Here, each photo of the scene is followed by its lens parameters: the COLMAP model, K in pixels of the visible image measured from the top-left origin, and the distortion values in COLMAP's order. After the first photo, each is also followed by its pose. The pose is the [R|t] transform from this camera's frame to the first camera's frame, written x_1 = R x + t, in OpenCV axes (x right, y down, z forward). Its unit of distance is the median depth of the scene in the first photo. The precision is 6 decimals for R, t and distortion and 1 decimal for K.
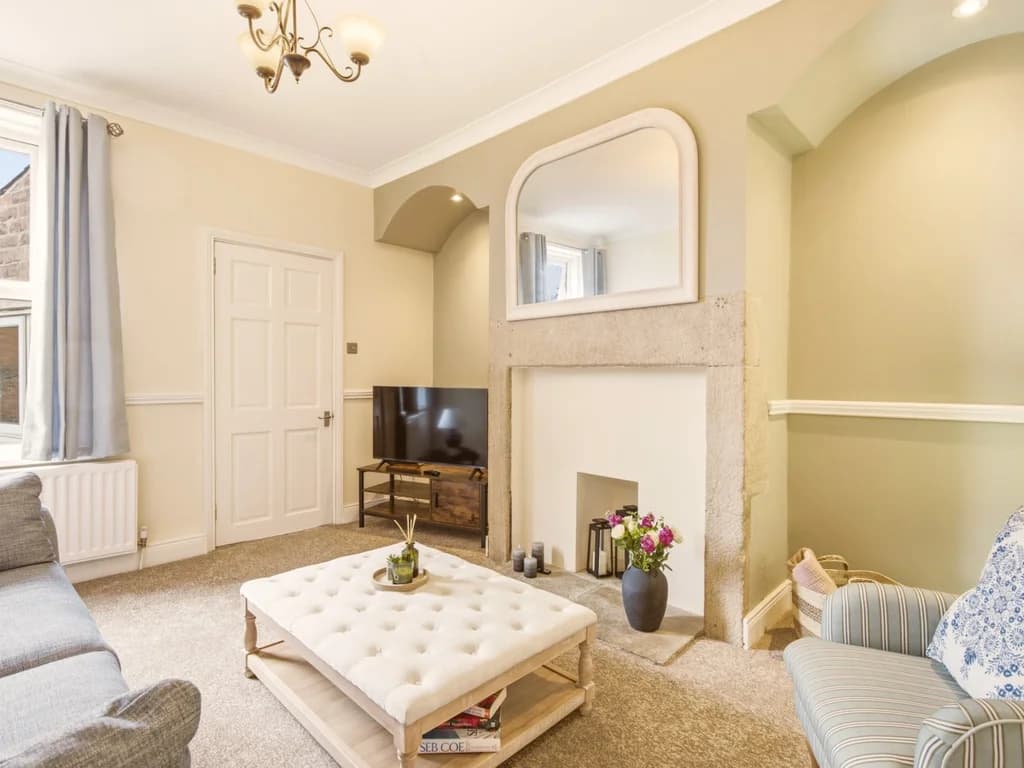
lens RADIAL K [[517.2, 0, 503.9], [0, 517.2, 386.7], [0, 0, 1]] dist [-0.002889, 0.001335]
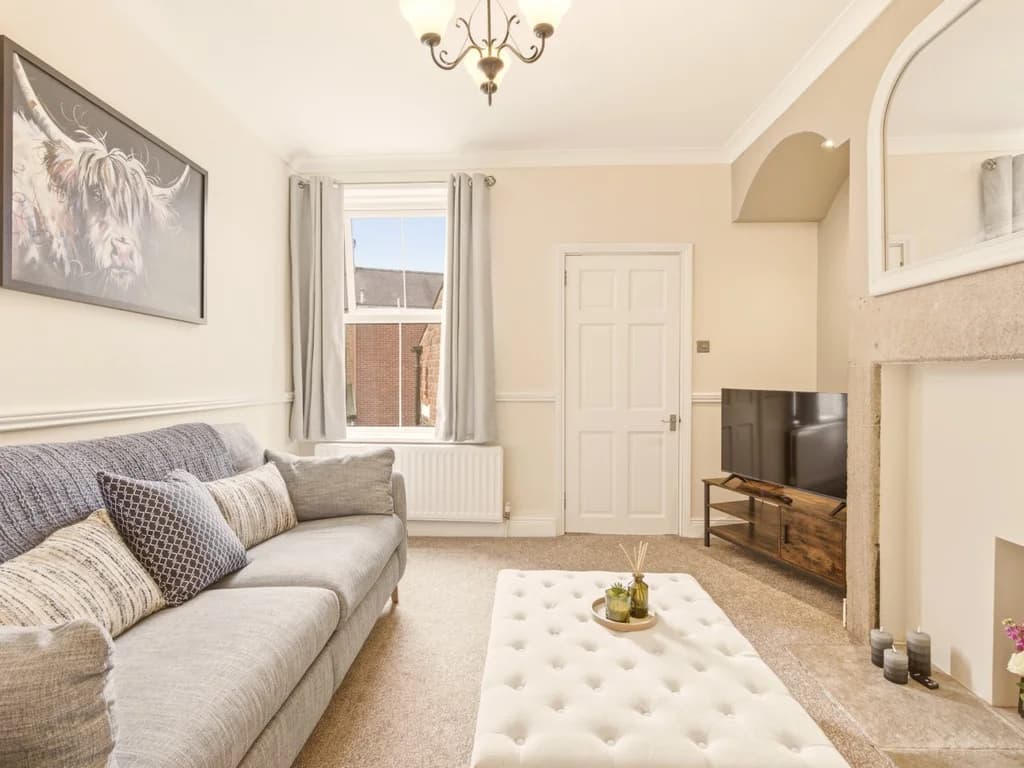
lens RADIAL K [[517.2, 0, 508.1], [0, 517.2, 386.8], [0, 0, 1]] dist [-0.002889, 0.001335]
pose [[0.675291, 0.008983, -0.737497, 0.177494], [-0.011917, 0.999928, 0.001268, -0.001559], [0.737456, 0.007932, 0.675349, 0.166979]]
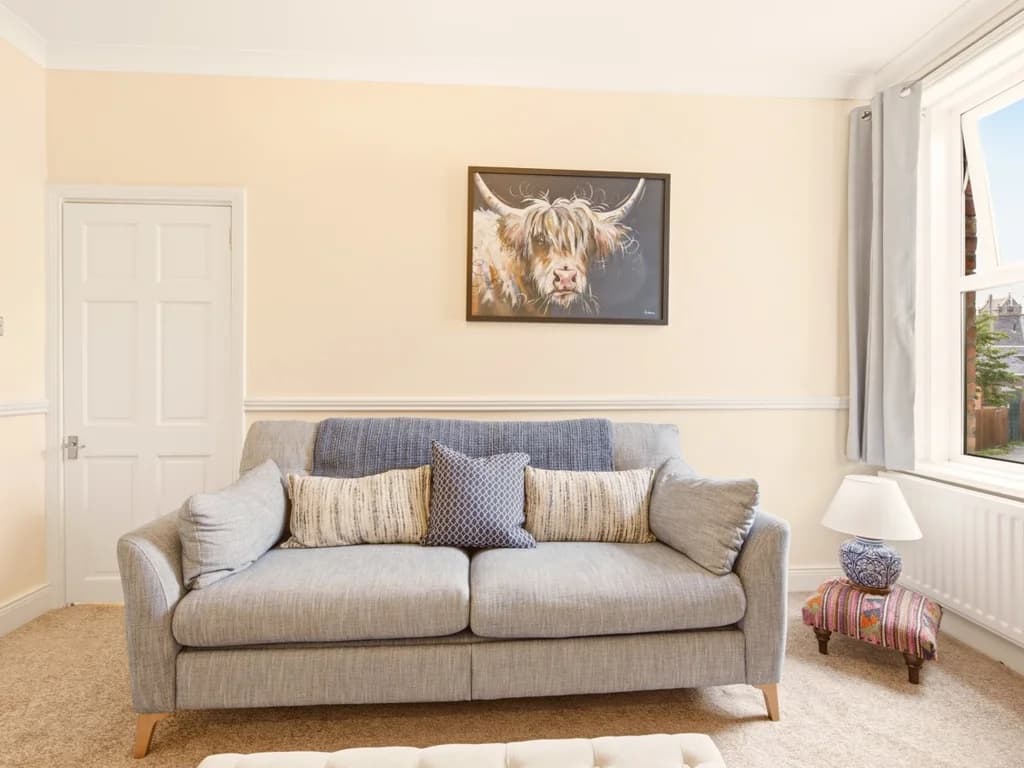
lens RADIAL K [[517.2, 0, 514.1], [0, 517.2, 382.3], [0, 0, 1]] dist [-0.002889, 0.001335]
pose [[-0.665298, 0.002924, -0.746572, 0.039231], [-0.016422, 0.999693, 0.018549, -0.012150], [0.746397, 0.024601, -0.665046, 0.726078]]
